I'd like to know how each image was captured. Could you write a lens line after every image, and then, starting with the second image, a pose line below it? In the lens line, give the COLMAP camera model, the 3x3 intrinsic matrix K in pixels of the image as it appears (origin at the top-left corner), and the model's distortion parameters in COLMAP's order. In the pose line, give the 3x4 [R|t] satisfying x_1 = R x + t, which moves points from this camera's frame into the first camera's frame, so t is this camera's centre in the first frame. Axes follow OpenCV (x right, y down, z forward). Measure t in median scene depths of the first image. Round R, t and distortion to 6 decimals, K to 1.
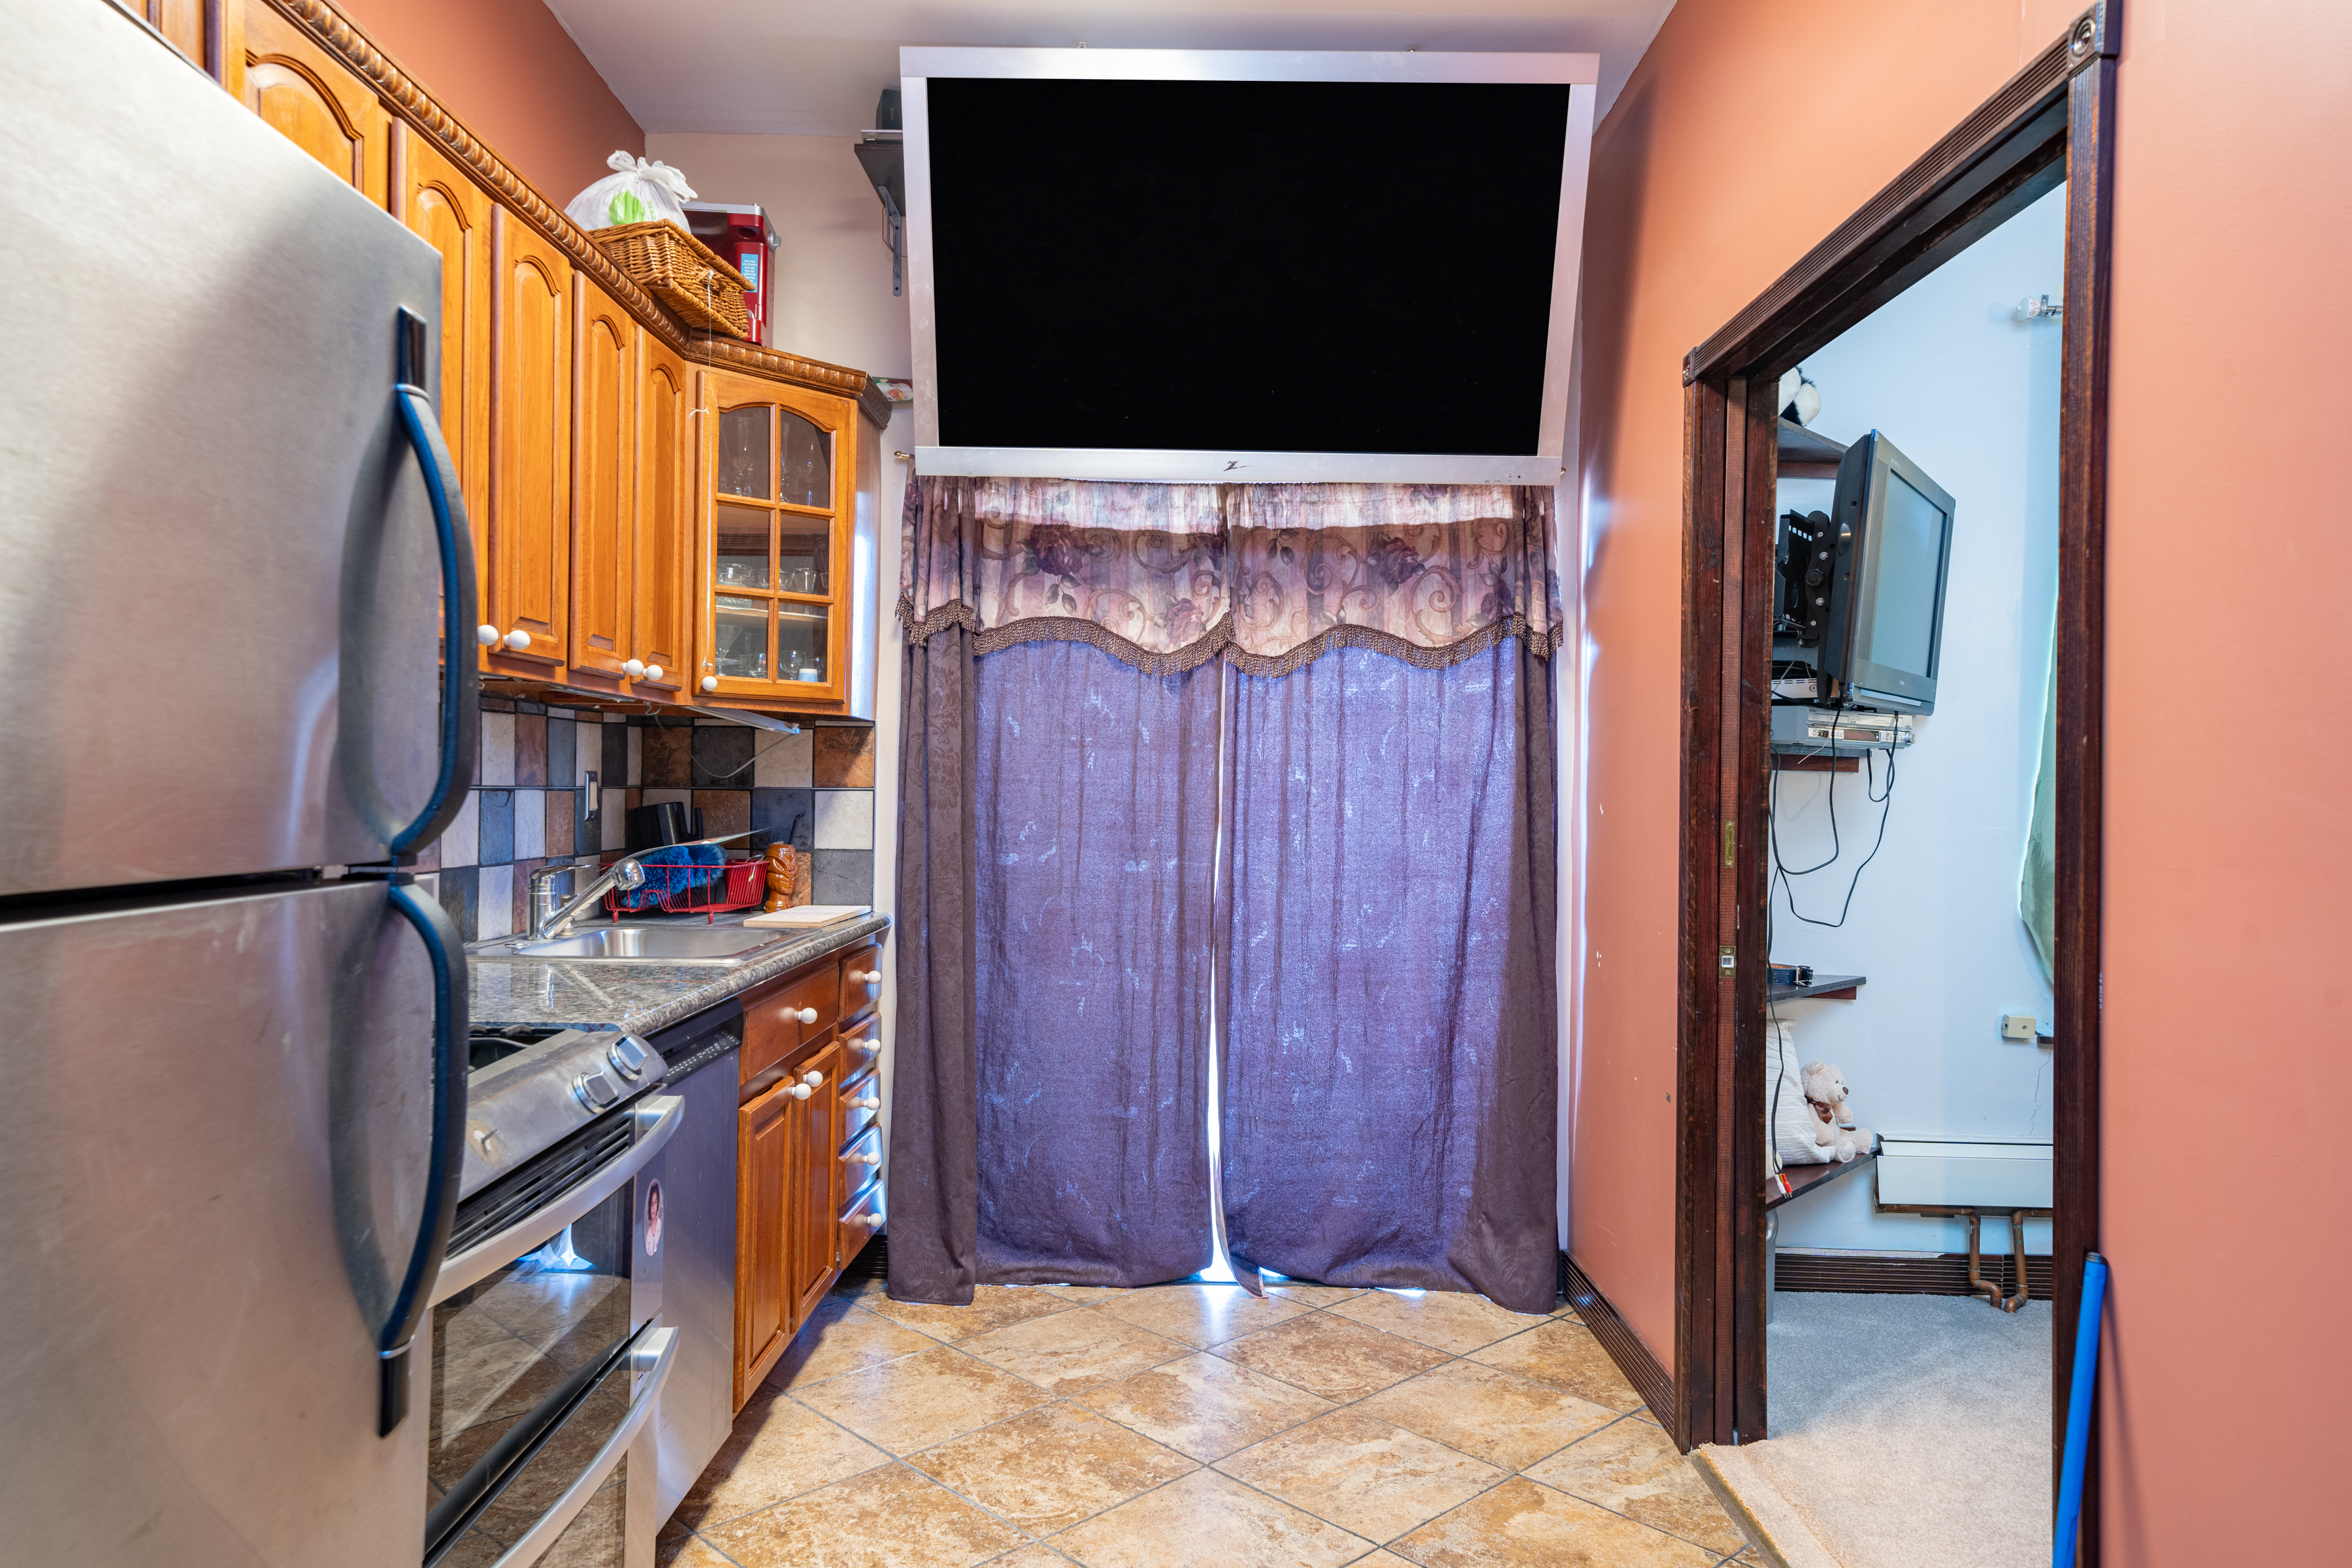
lens RADIAL K [[1615.7, 0, 1169.1], [0, 1615.7, 775.8], [0, 0, 1]] dist [0.059729, 0.000746]
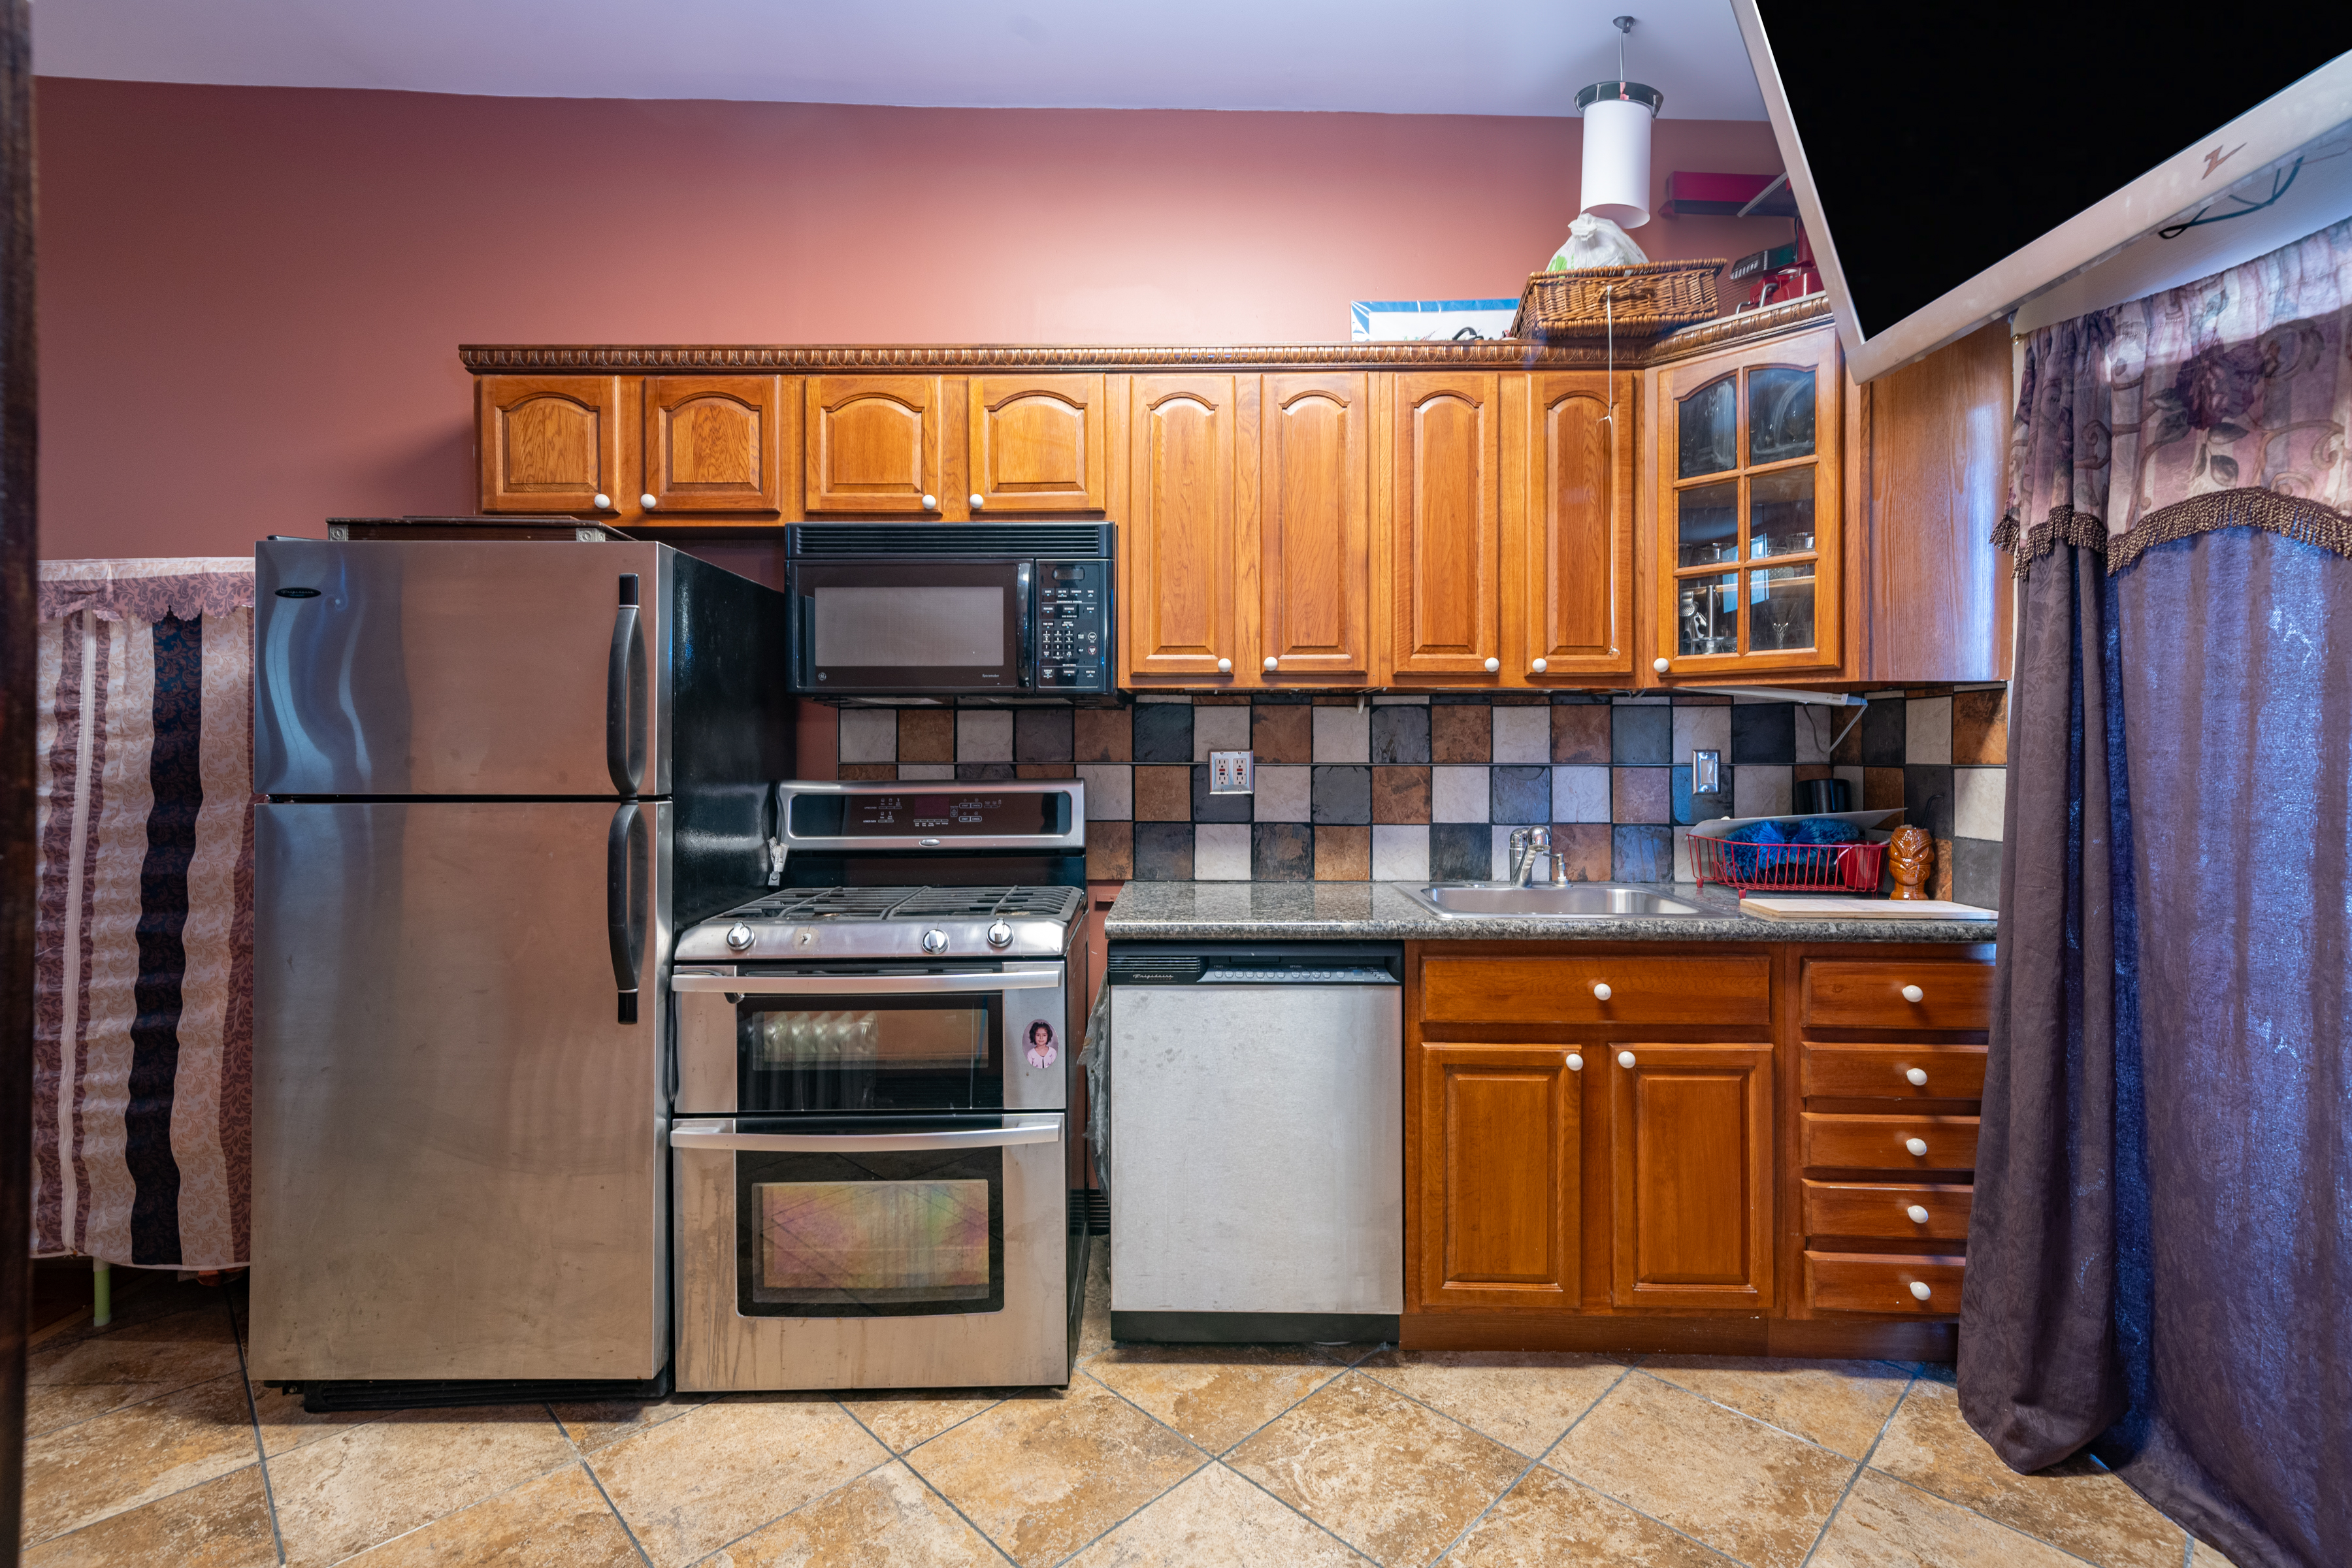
lens RADIAL K [[1070.8, 0, 1121.3], [0, 1070.8, 743.2], [0, 0, 1]] dist [0.013444, 0.001240]
pose [[-0.018550, -0.020387, -0.999620, 0.364270], [-0.001742, 0.999791, -0.020358, 0.008540], [0.999826, 0.001364, -0.018582, 0.584186]]
